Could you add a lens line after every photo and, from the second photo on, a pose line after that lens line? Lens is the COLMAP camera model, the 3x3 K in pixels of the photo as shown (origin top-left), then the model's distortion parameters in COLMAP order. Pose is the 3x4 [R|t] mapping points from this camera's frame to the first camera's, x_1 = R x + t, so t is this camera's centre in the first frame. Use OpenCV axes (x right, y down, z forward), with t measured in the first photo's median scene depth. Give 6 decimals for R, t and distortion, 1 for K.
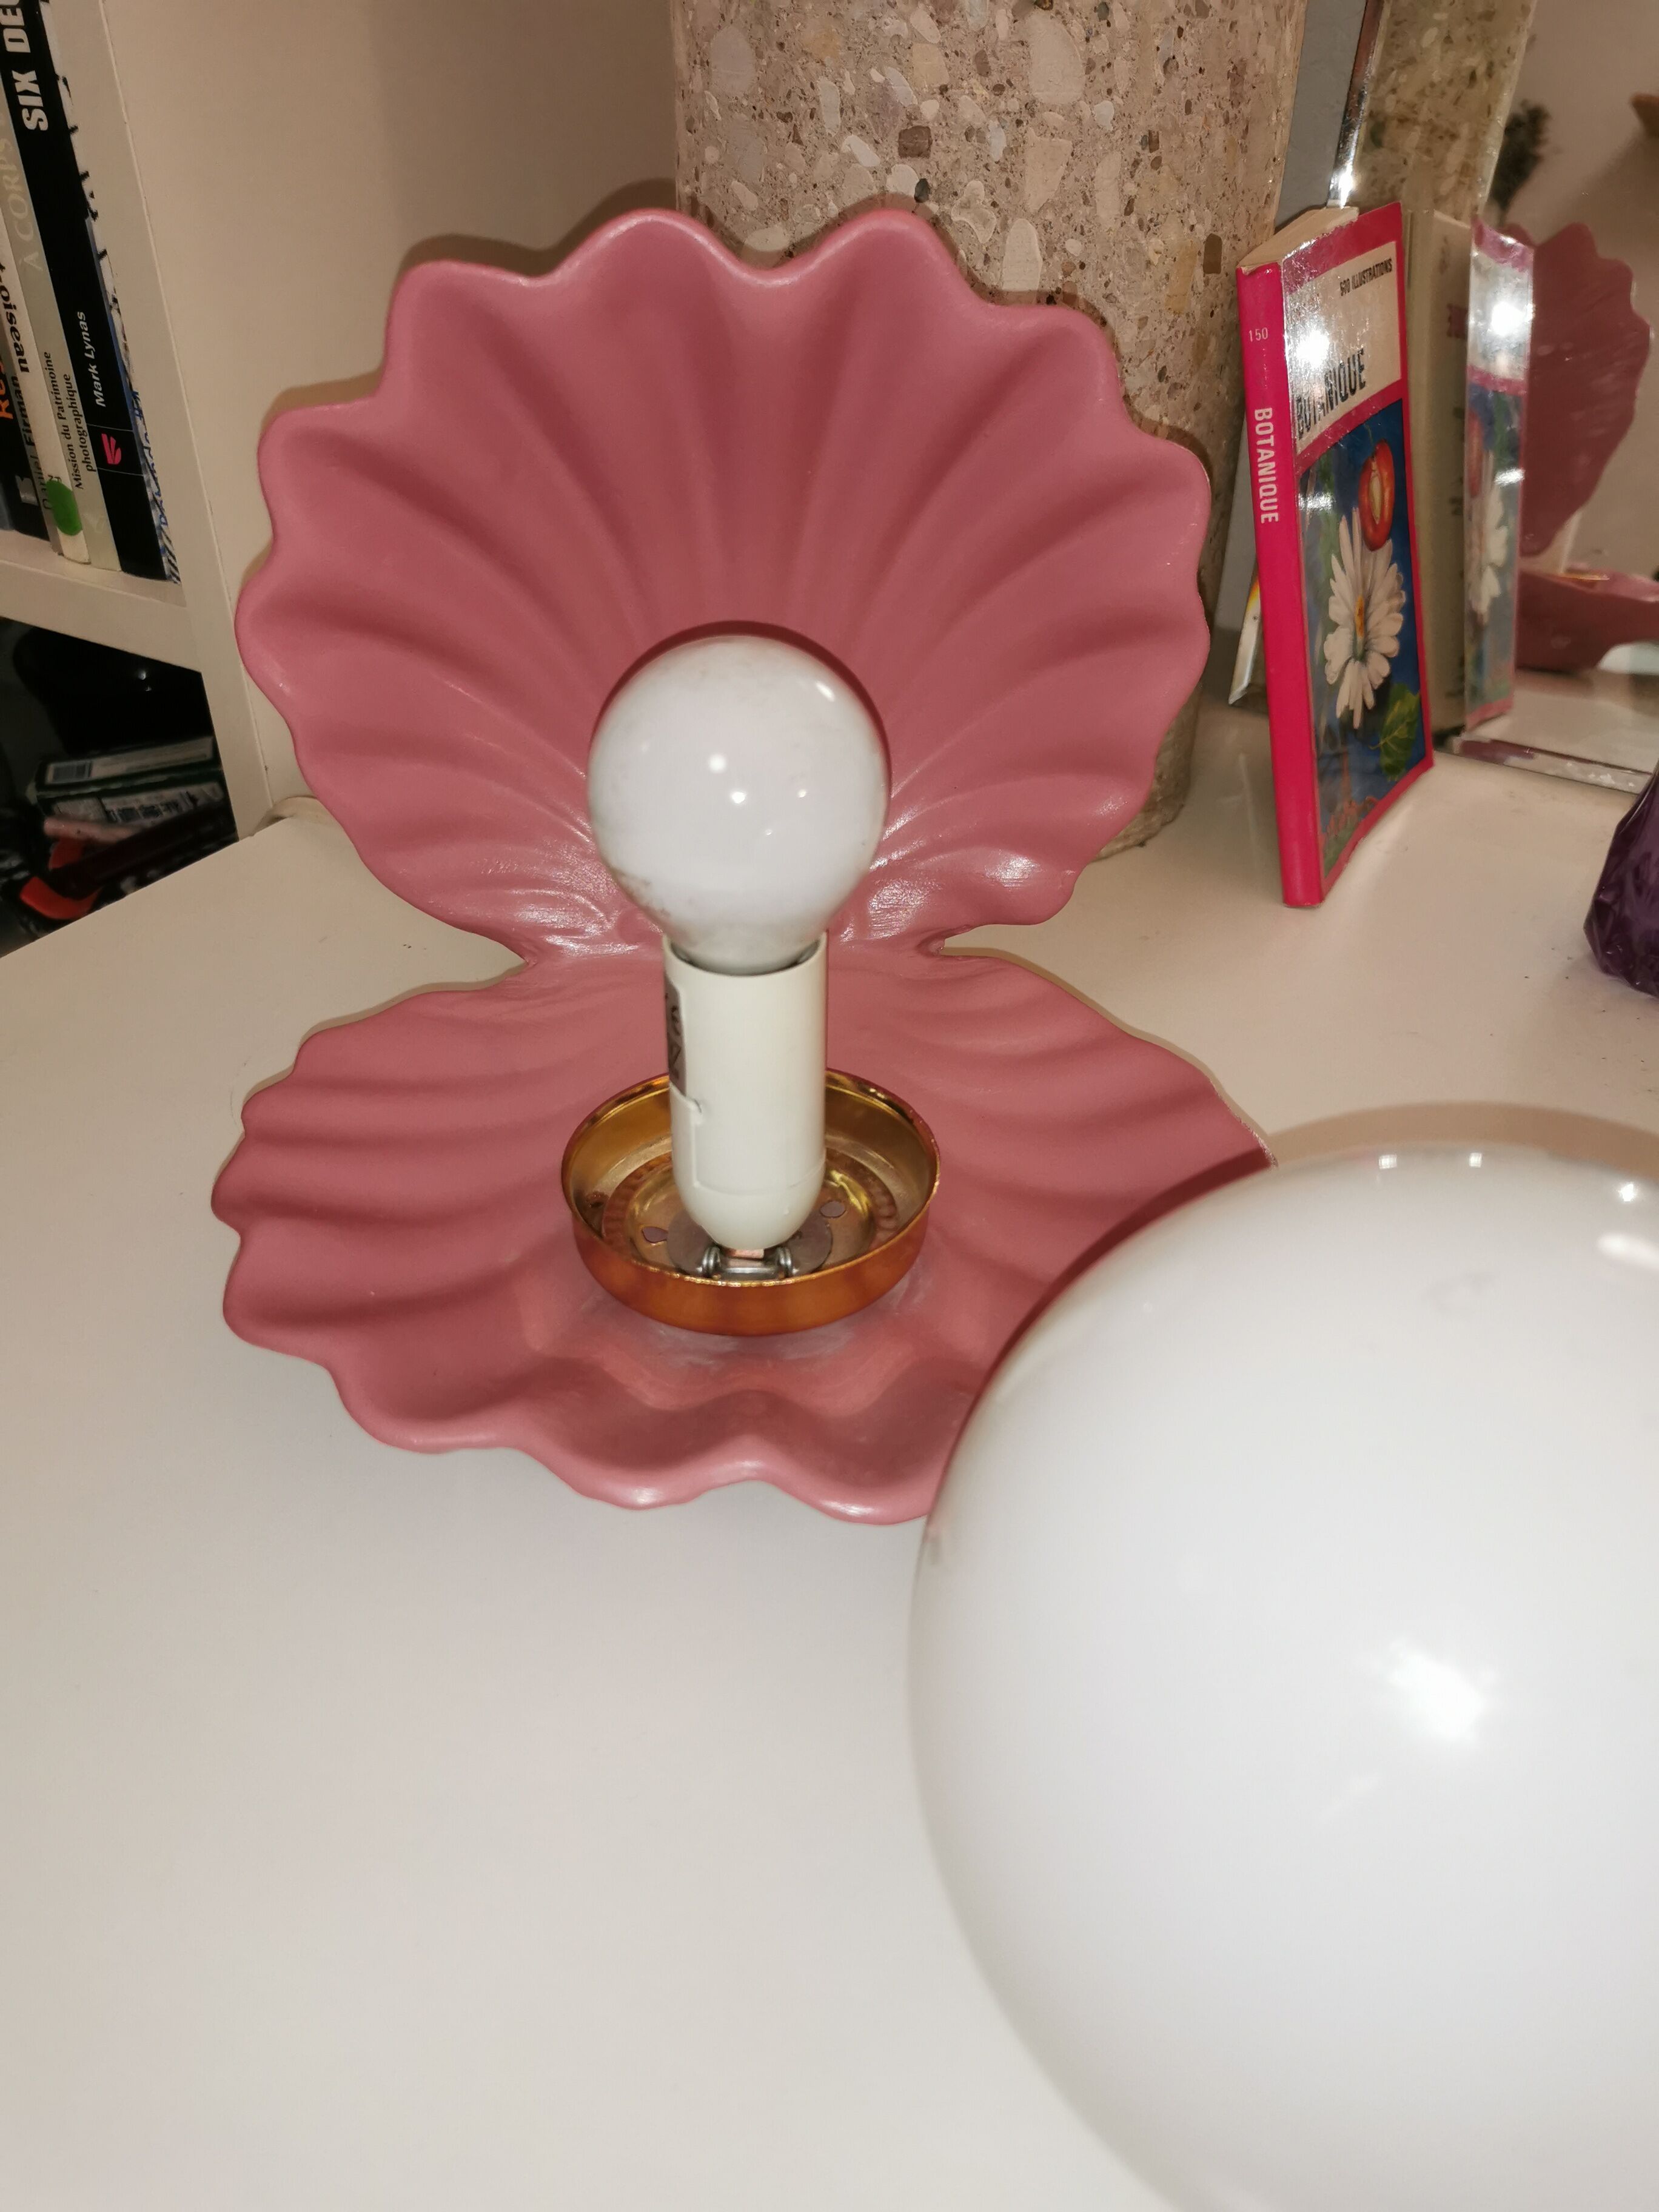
lens RADIAL K [[1757.6, 0, 830.4], [0, 1757.6, 1096.6], [0, 0, 1]] dist [-0.001248, 0.019672]
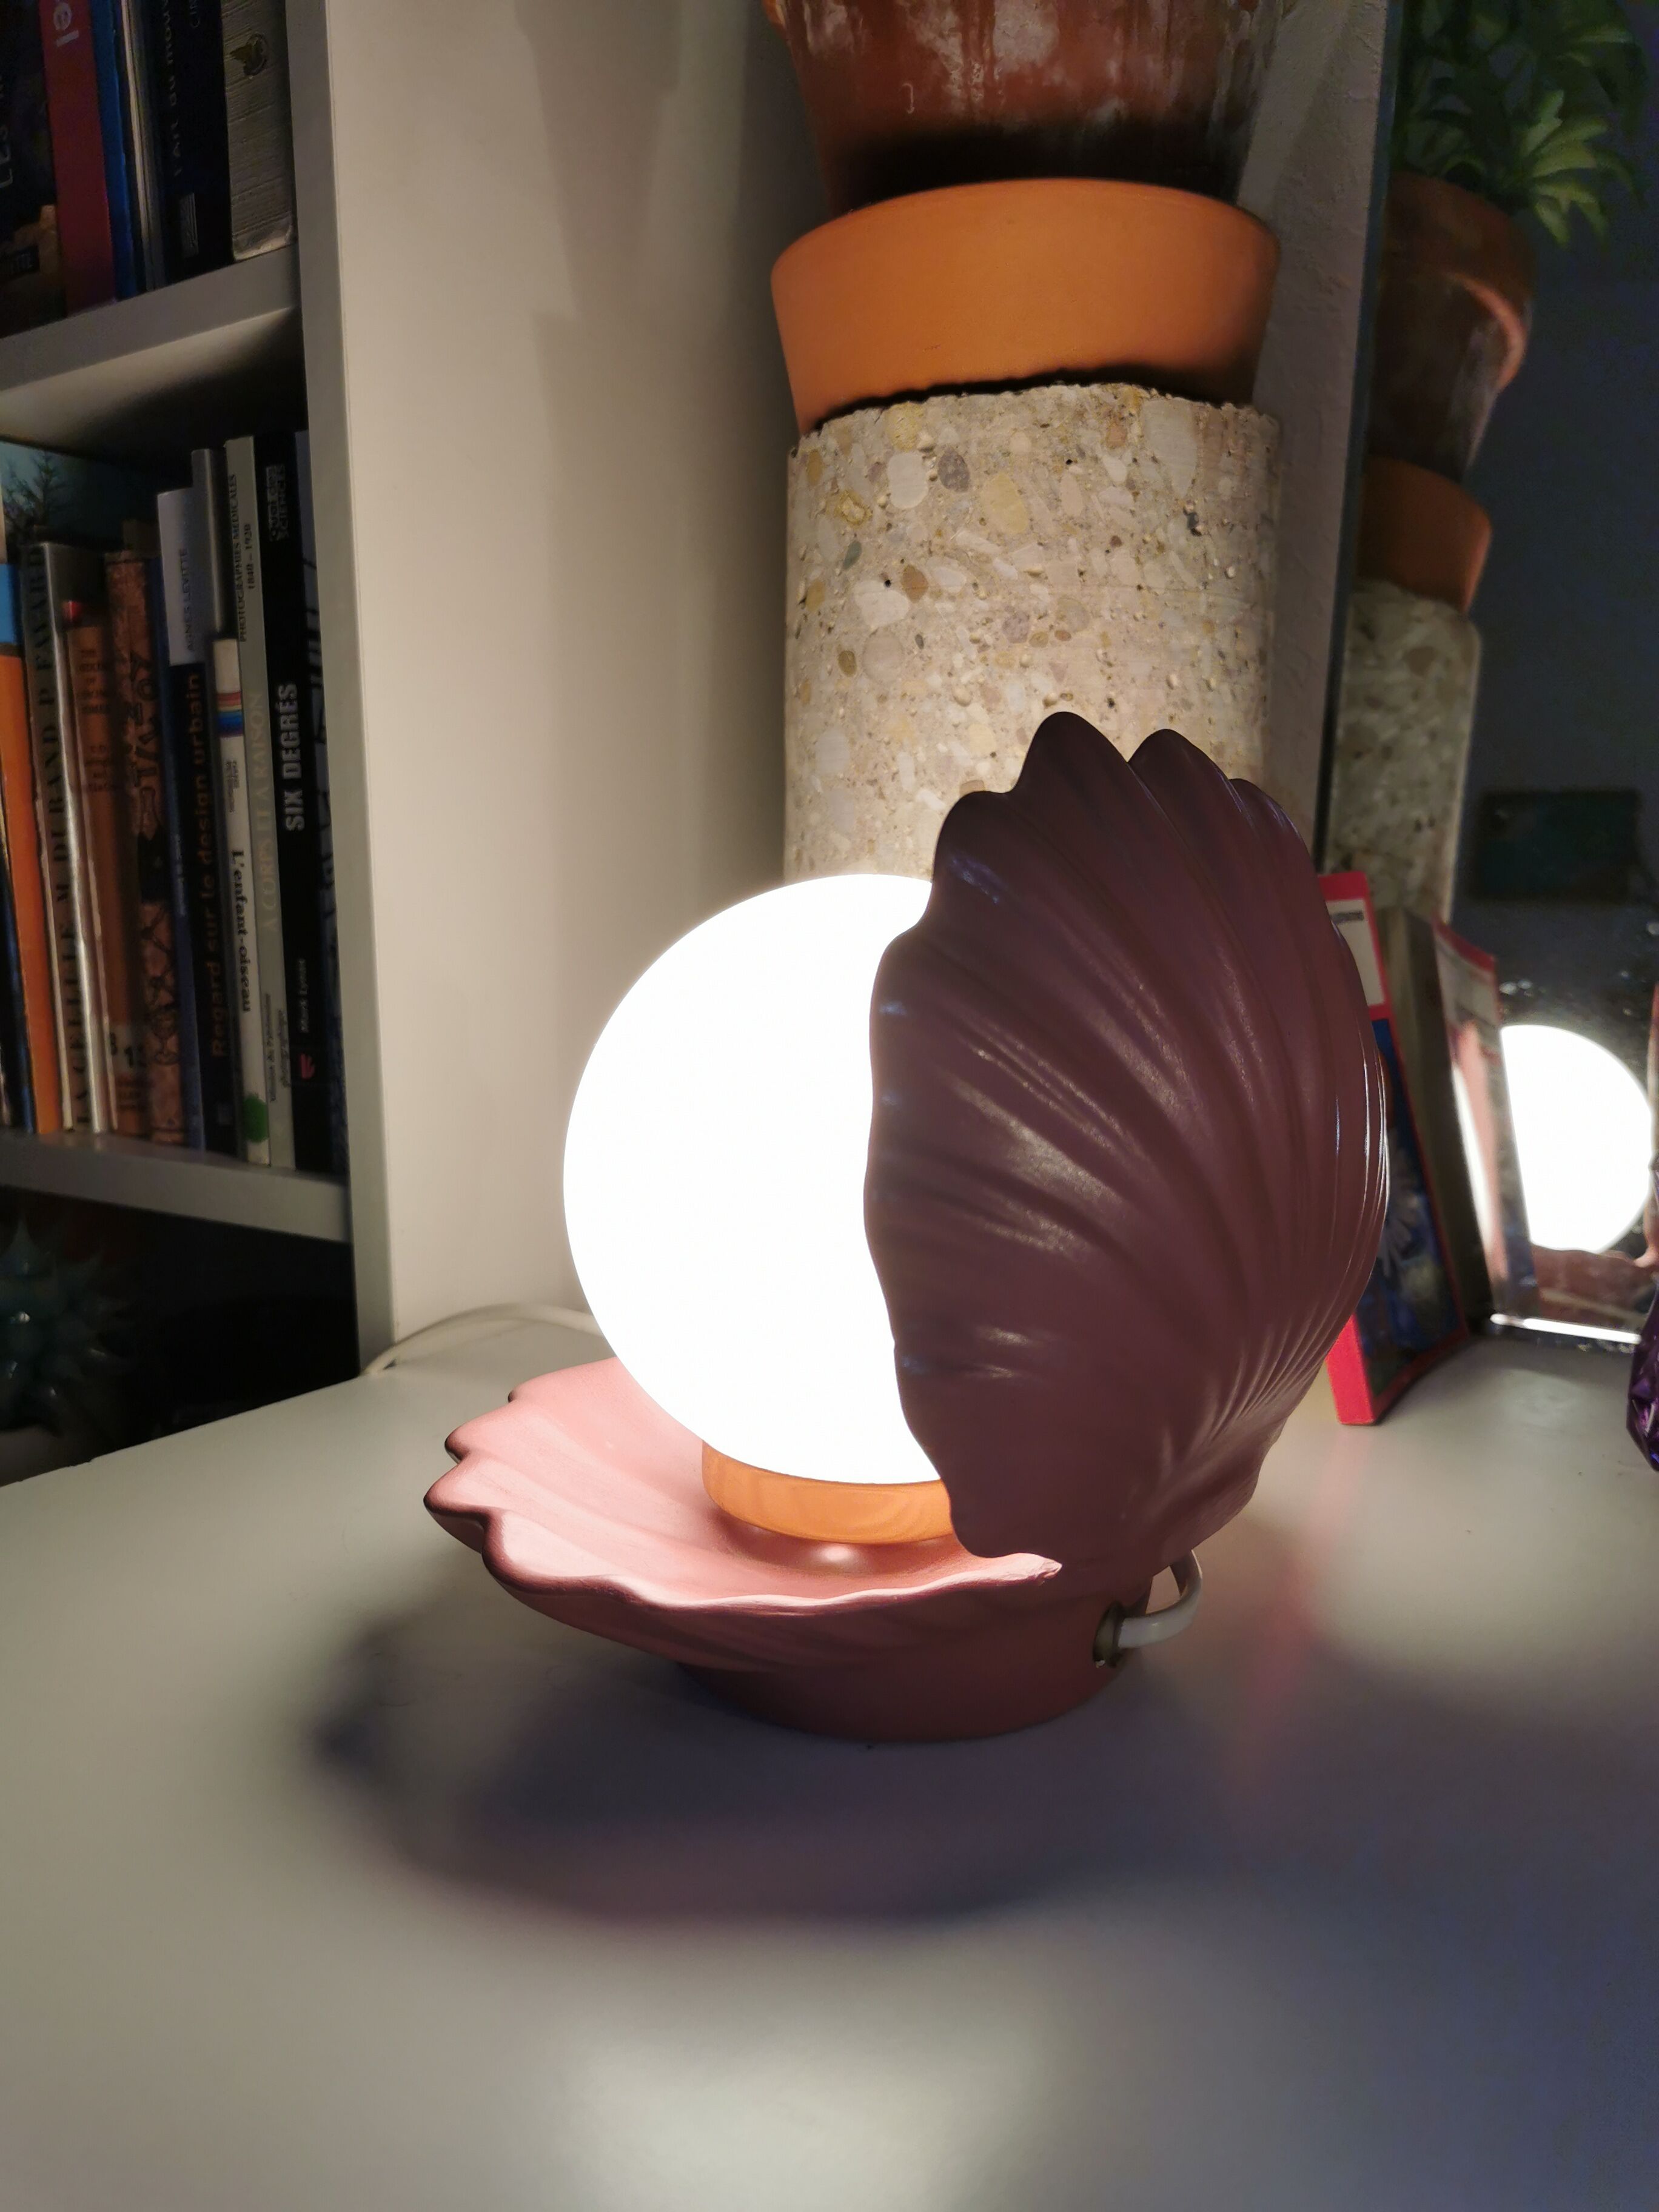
lens RADIAL K [[1750.9, 0, 826.8], [0, 1750.9, 1105.9], [0, 0, 1]] dist [0.047439, -0.075448]
pose [[0.999172, -0.002485, -0.040609, -0.007193], [-0.016342, 0.889561, -0.456524, 0.249623], [0.037259, 0.456810, 0.888784, -0.048499]]
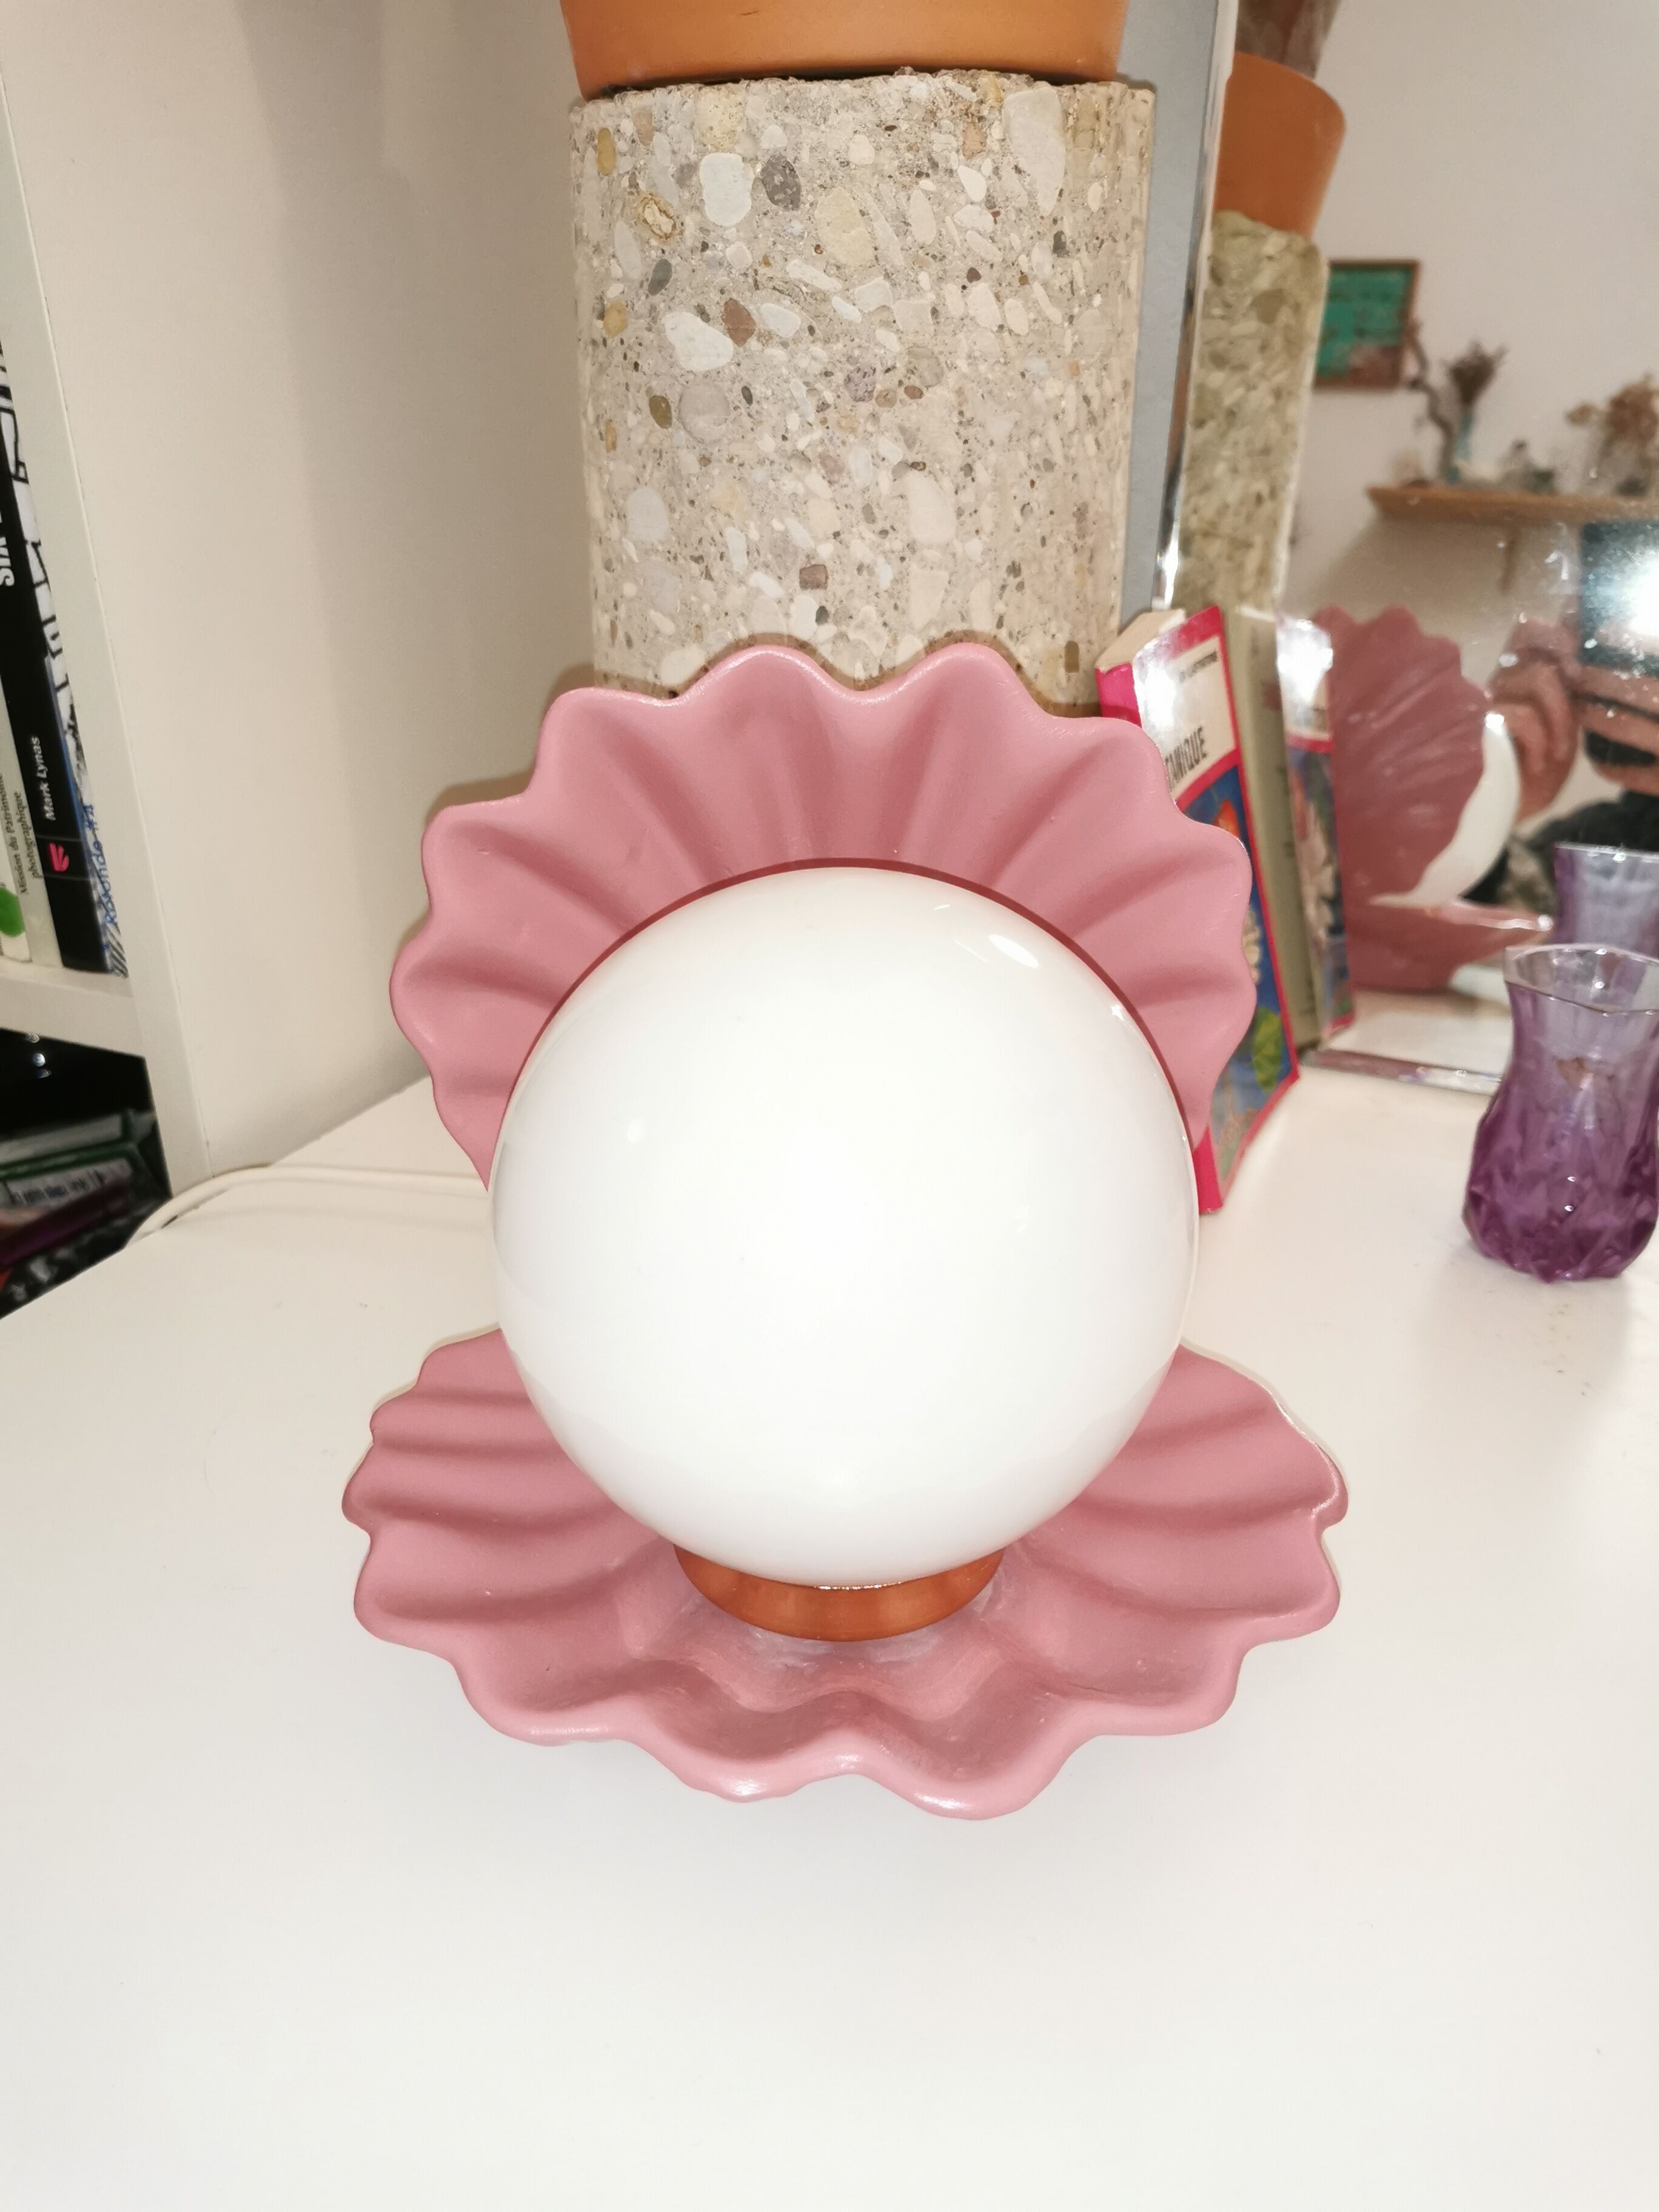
lens RADIAL K [[1750.9, 0, 826.8], [0, 1750.9, 1105.9], [0, 0, 1]] dist [0.047439, -0.075448]
pose [[0.994695, -0.056991, 0.085635, -0.059528], [0.071672, 0.981132, -0.179562, 0.004795], [-0.073786, 0.184747, 0.980012, -0.062067]]
